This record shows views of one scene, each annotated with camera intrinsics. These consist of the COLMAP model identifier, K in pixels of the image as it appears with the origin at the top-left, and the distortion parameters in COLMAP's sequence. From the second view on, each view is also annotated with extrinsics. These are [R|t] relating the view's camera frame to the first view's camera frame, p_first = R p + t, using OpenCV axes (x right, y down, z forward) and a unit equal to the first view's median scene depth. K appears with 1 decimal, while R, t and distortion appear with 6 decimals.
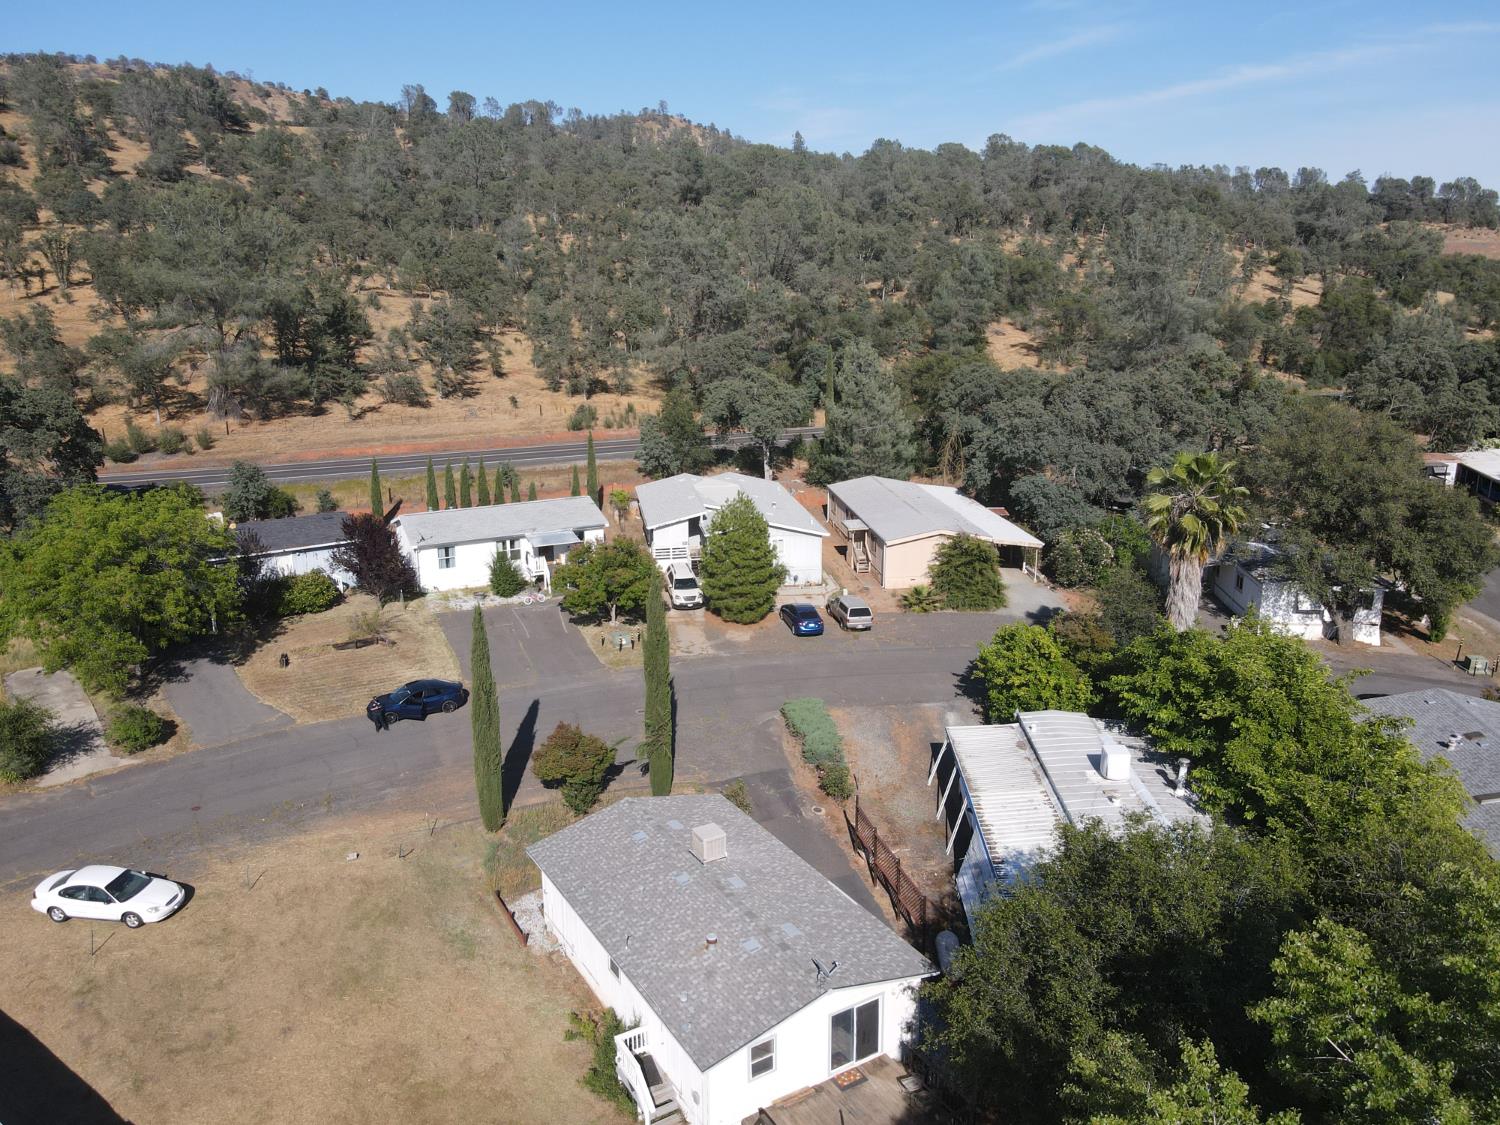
lens RADIAL K [[1064.6, 0, 750.0], [0, 1064.6, 562.5], [0, 0, 1]] dist [-0.002139, 0.001339]
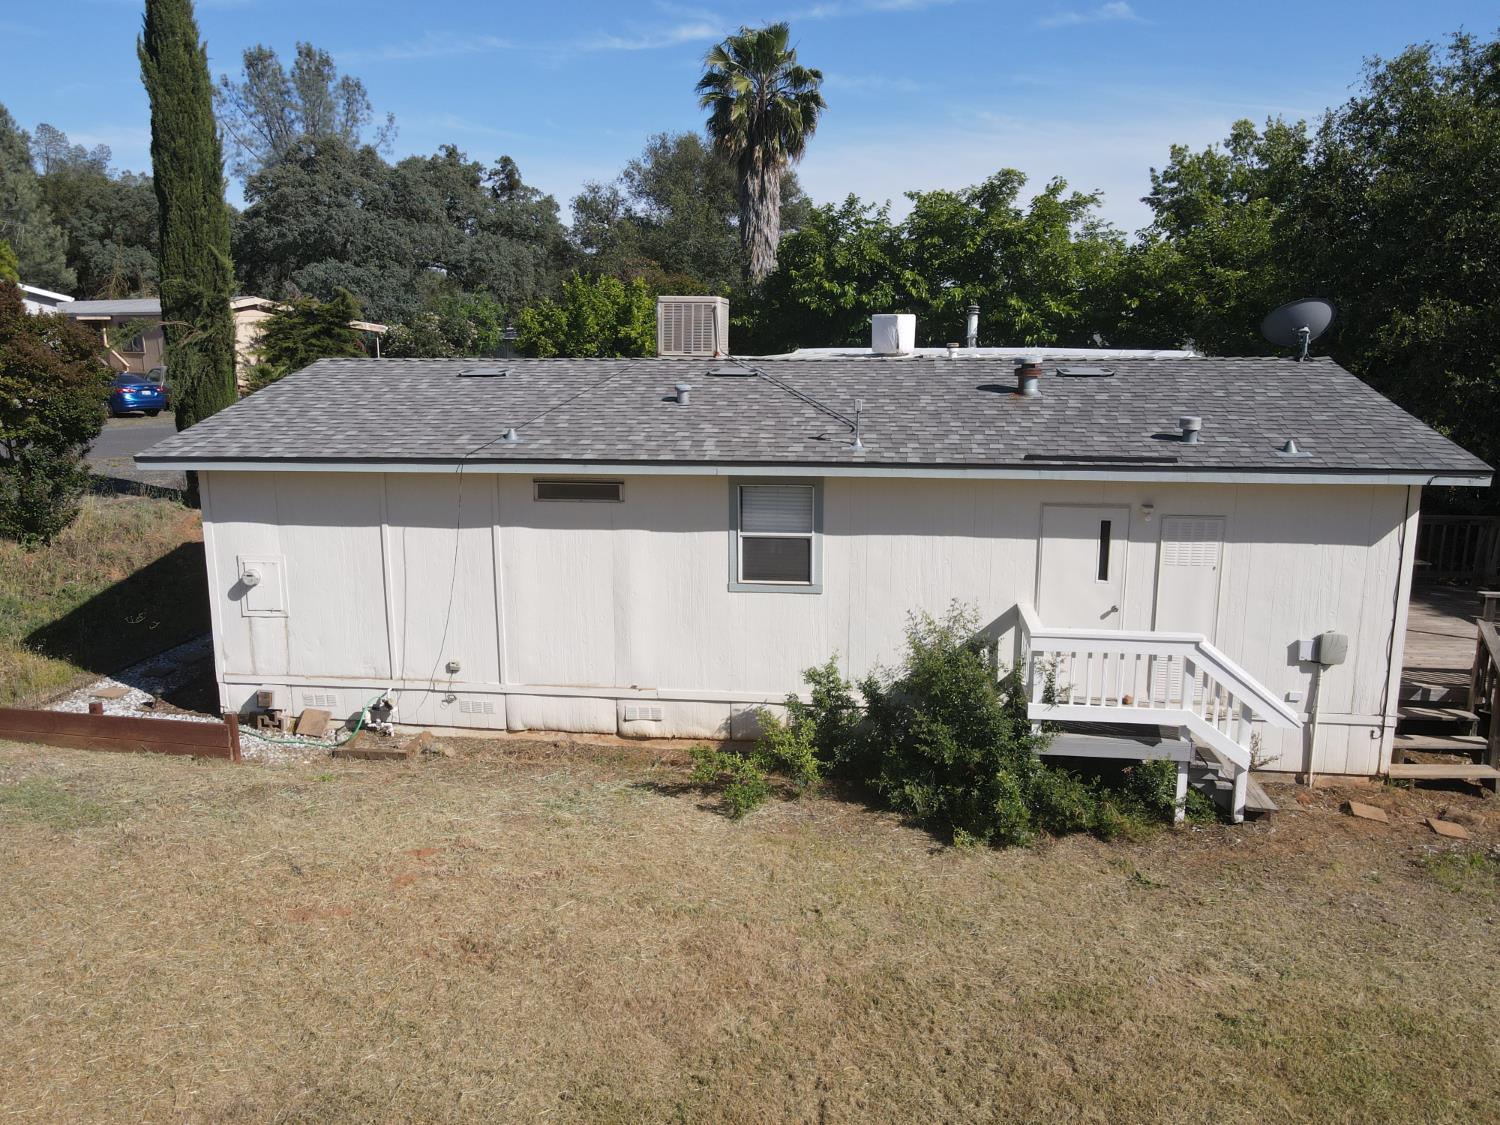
lens RADIAL K [[1091.4, 0, 750.0], [0, 1091.4, 562.5], [0, 0, 1]] dist [0.004002, 0.000653]
pose [[0.616023, -0.154676, 0.772393, -0.390597], [0.199405, 0.979216, 0.037058, 0.369553], [-0.762072, 0.131190, 0.634062, 0.798164]]
